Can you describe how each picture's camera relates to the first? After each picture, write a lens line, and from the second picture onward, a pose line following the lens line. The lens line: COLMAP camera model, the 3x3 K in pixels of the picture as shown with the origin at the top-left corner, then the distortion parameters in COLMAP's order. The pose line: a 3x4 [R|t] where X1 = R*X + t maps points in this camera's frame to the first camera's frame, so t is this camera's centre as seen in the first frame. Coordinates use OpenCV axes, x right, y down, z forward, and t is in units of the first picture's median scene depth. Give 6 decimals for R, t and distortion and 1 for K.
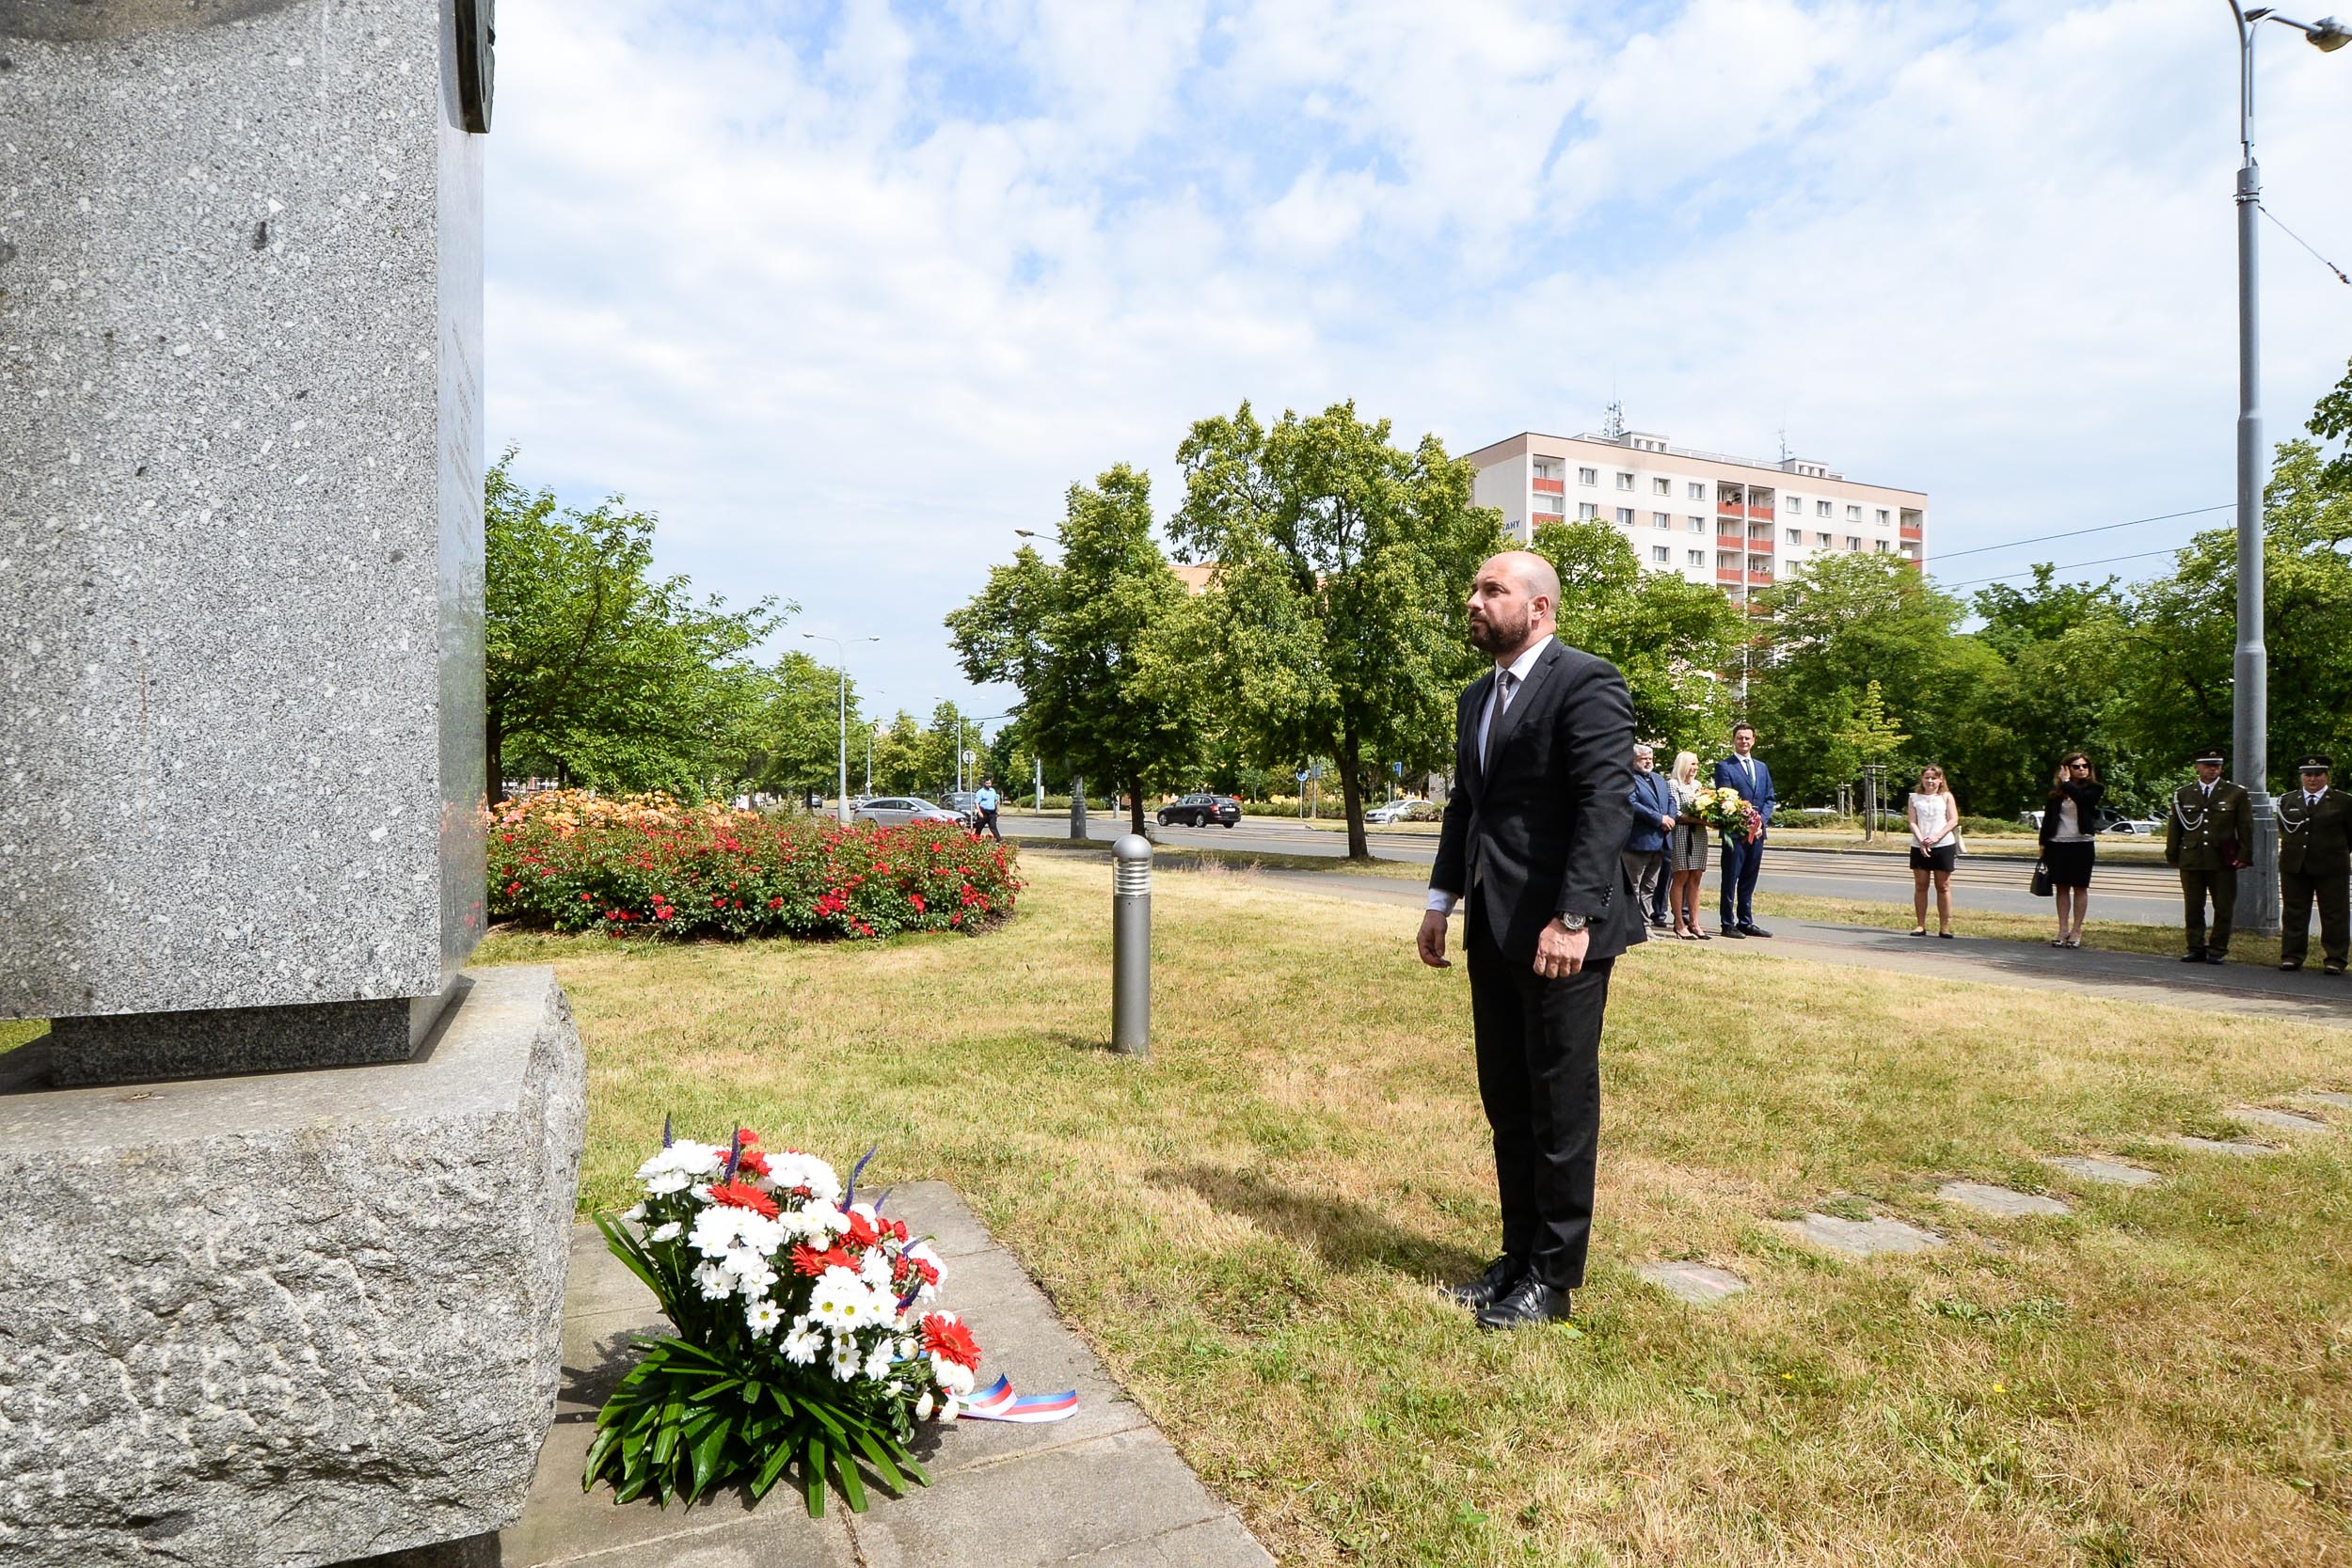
lens RADIAL K [[1266.5, 0, 1181.0], [0, 1266.5, 785.5], [0, 0, 1]] dist [0.010893, -0.014533]
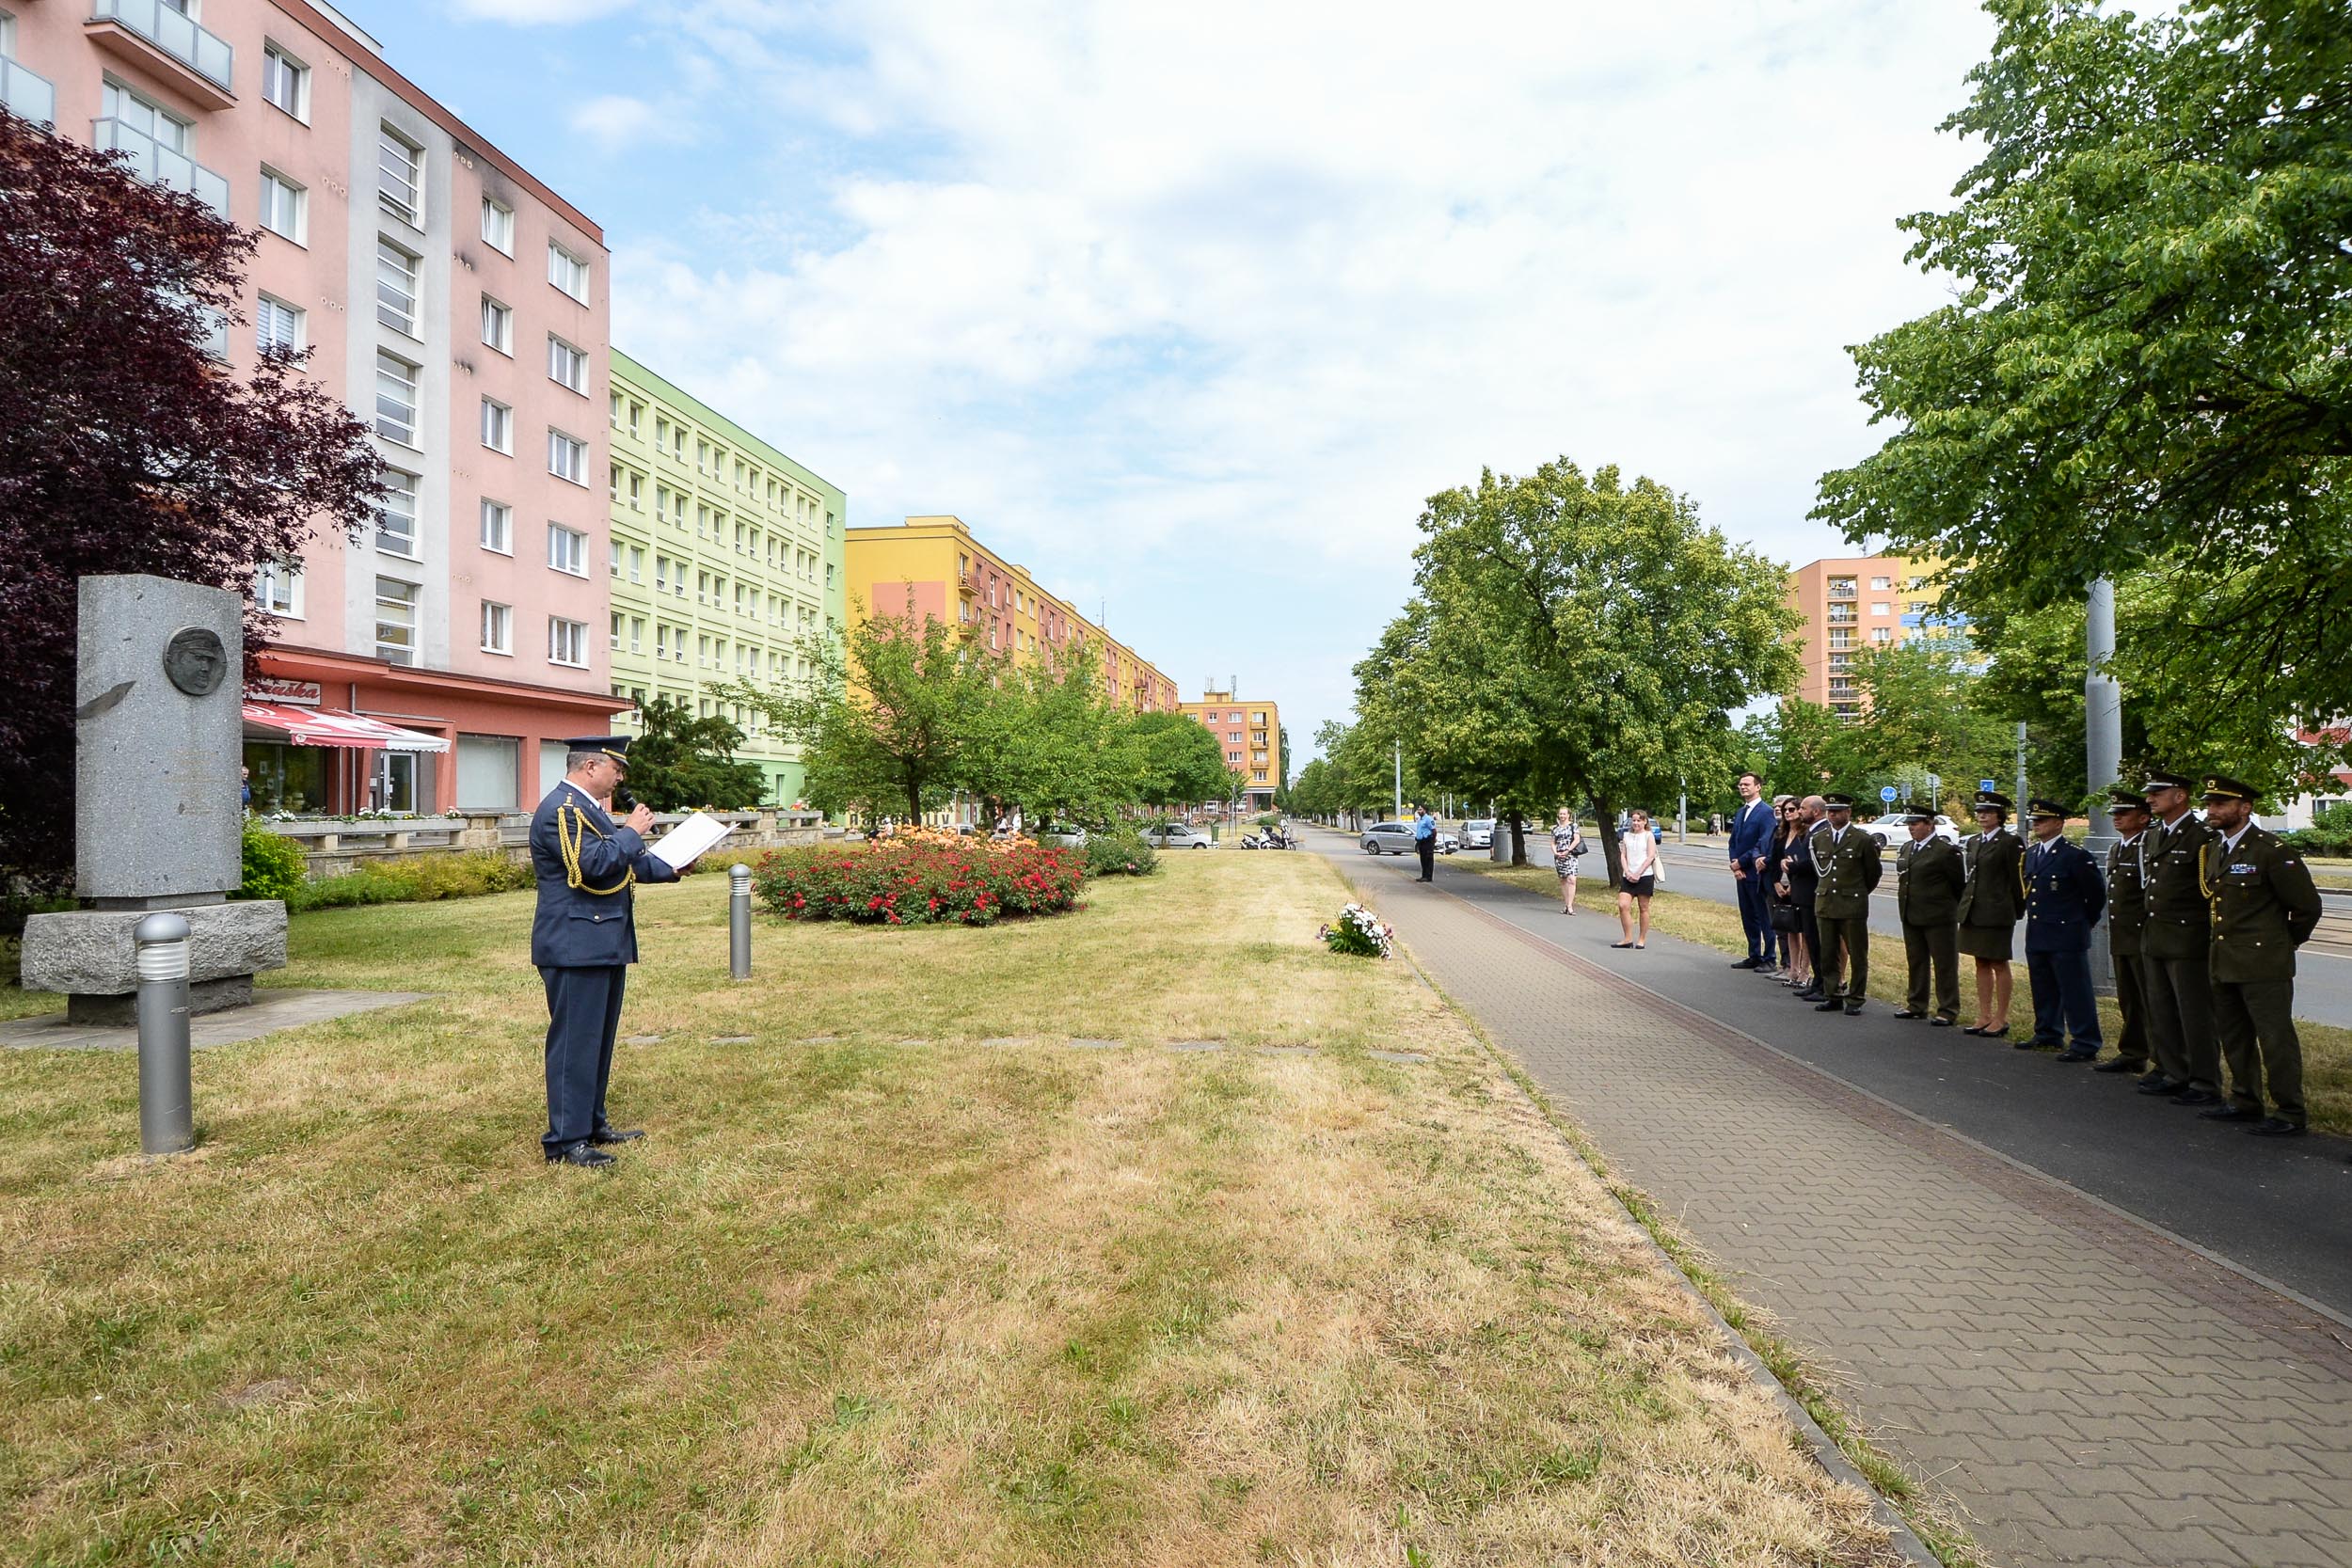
lens RADIAL K [[1266.5, 0, 1171.9], [0, 1266.5, 787.6], [0, 0, 1]] dist [0.010893, -0.014533]
pose [[0.831290, -0.016601, -0.555591, 0.570035], [0.010502, 0.999845, -0.014162, -0.016020], [0.555740, 0.005937, 0.831335, -0.092413]]
